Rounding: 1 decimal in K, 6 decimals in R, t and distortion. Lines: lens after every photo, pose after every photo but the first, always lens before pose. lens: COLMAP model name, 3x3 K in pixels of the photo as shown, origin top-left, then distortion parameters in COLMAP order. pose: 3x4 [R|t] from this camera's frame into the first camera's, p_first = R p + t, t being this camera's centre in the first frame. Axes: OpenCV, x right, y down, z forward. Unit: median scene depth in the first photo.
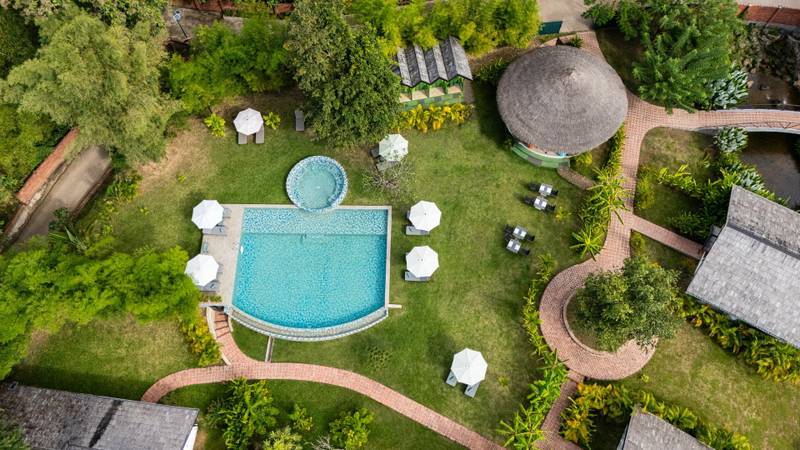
lens RADIAL K [[557.1, 0, 400.0], [0, 557.1, 225.0], [0, 0, 1]] dist [0.085478, -0.129468]
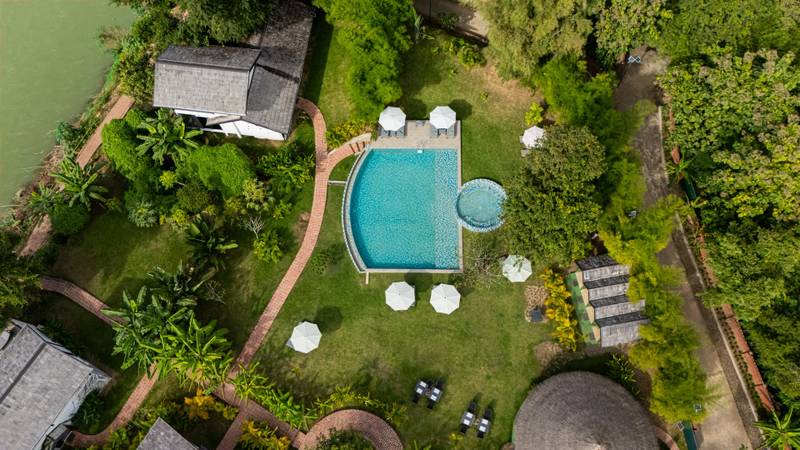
lens RADIAL K [[557.1, 0, 400.0], [0, 557.1, 225.0], [0, 0, 1]] dist [0.085478, -0.129468]
pose [[0.012823, 0.951322, -0.307932, 0.238577], [-0.925368, 0.127971, 0.356816, -0.334854], [0.378854, 0.280375, 0.881964, -0.006263]]
